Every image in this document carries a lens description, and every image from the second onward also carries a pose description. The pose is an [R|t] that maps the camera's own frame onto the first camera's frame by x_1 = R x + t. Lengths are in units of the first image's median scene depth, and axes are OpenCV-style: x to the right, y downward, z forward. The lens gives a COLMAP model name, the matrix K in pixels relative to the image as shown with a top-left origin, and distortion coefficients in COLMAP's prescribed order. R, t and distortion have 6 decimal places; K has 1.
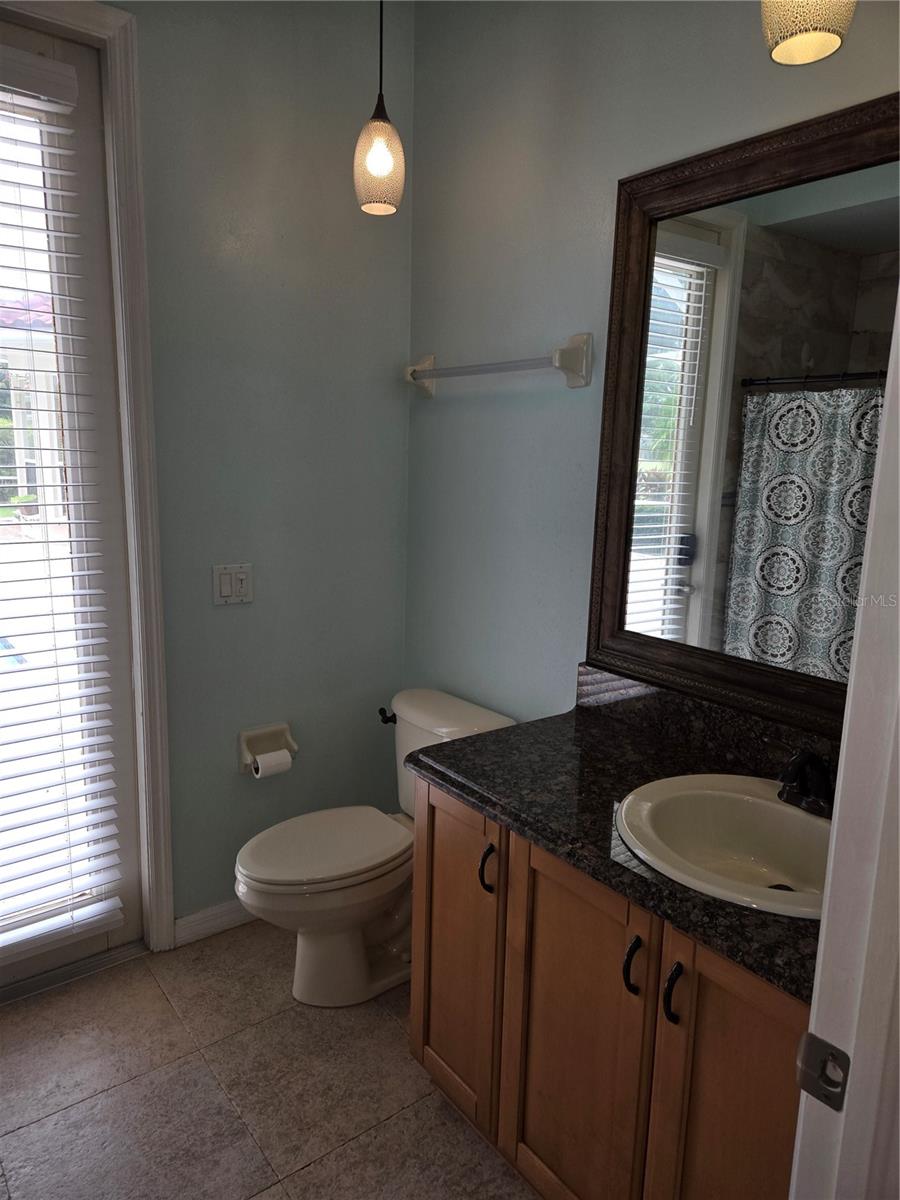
lens RADIAL K [[797.6, 0, 448.1], [0, 797.6, 596.8], [0, 0, 1]] dist [-0.004209, -0.006010]
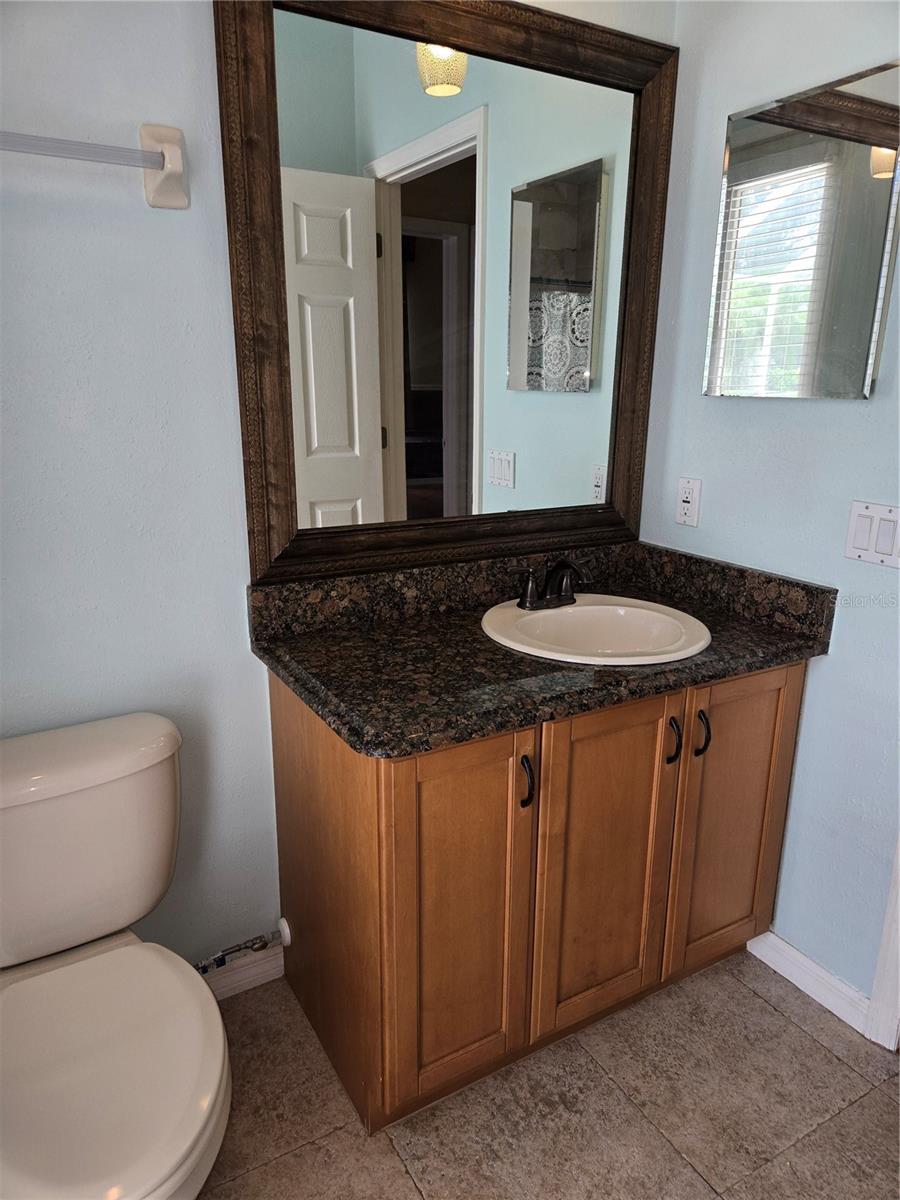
lens RADIAL K [[797.6, 0, 448.8], [0, 797.6, 604.9], [0, 0, 1]] dist [-0.004209, -0.006010]
pose [[0.121505, -0.293424, 0.948229, -0.671034], [0.171788, 0.947108, 0.271065, -0.096985], [-0.977612, 0.129958, 0.165485, 0.808219]]
